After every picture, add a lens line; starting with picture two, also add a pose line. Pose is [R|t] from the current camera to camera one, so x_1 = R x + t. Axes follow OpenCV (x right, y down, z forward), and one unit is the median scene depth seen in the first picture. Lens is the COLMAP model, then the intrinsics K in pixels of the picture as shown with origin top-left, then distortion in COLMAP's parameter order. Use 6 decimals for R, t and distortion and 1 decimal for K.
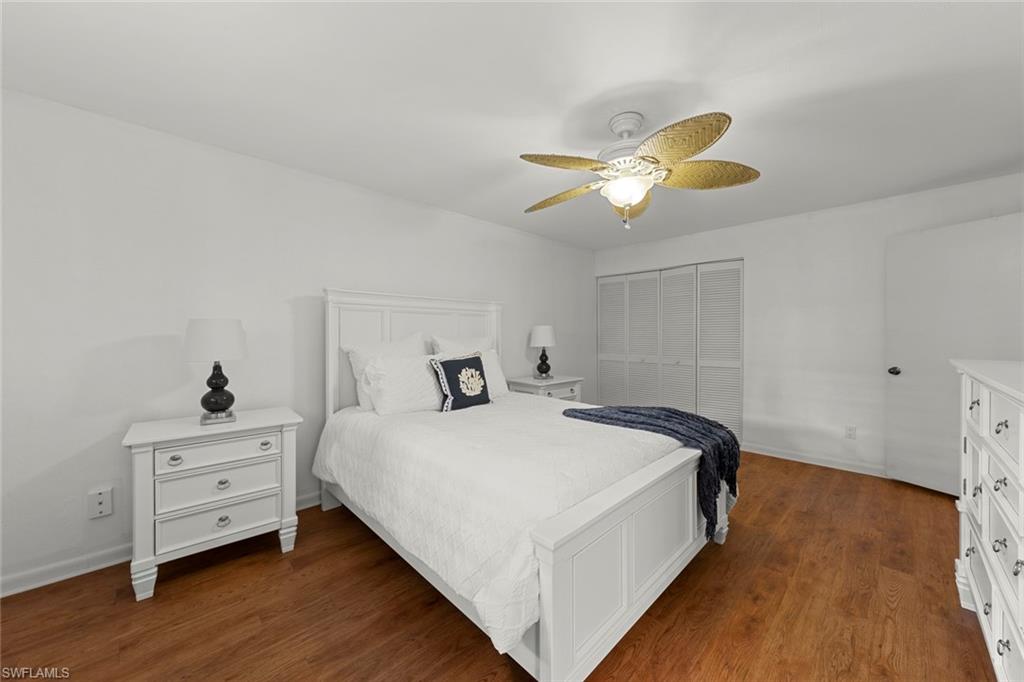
lens RADIAL K [[378.1, 0, 507.5], [0, 378.1, 338.4], [0, 0, 1]] dist [-0.001166, -0.000121]
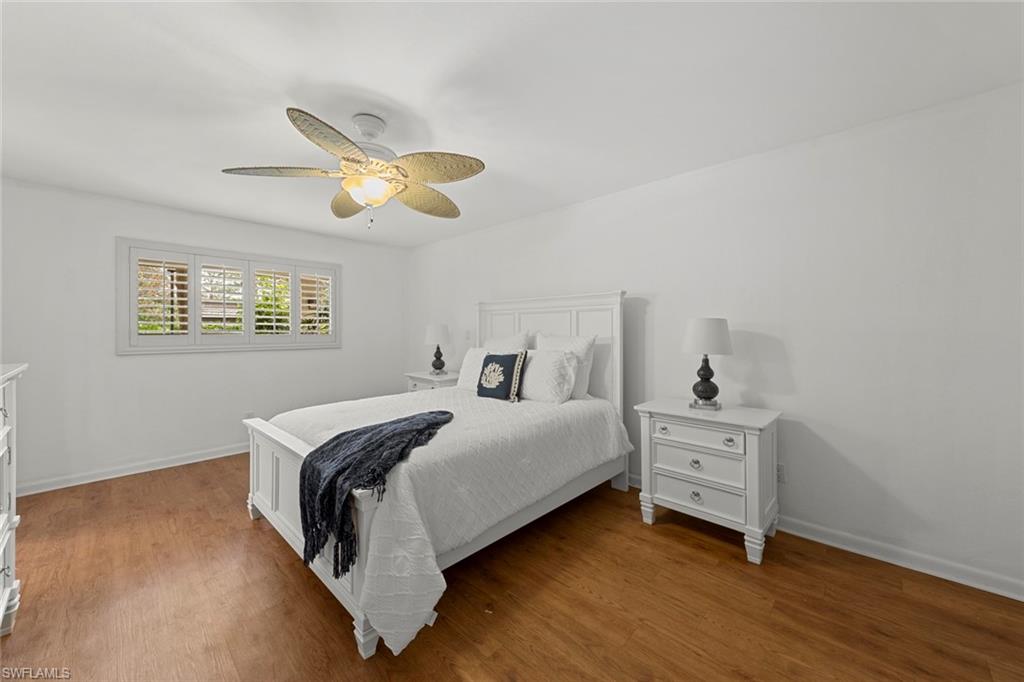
lens RADIAL K [[396.8, 0, 512.6], [0, 396.8, 328.2], [0, 0, 1]] dist [0.001805, 0.000131]
pose [[0.041930, -0.005462, -0.999106, 0.456097], [-0.011585, 0.999915, -0.005953, -0.006830], [0.999053, 0.011824, 0.041863, 0.439013]]
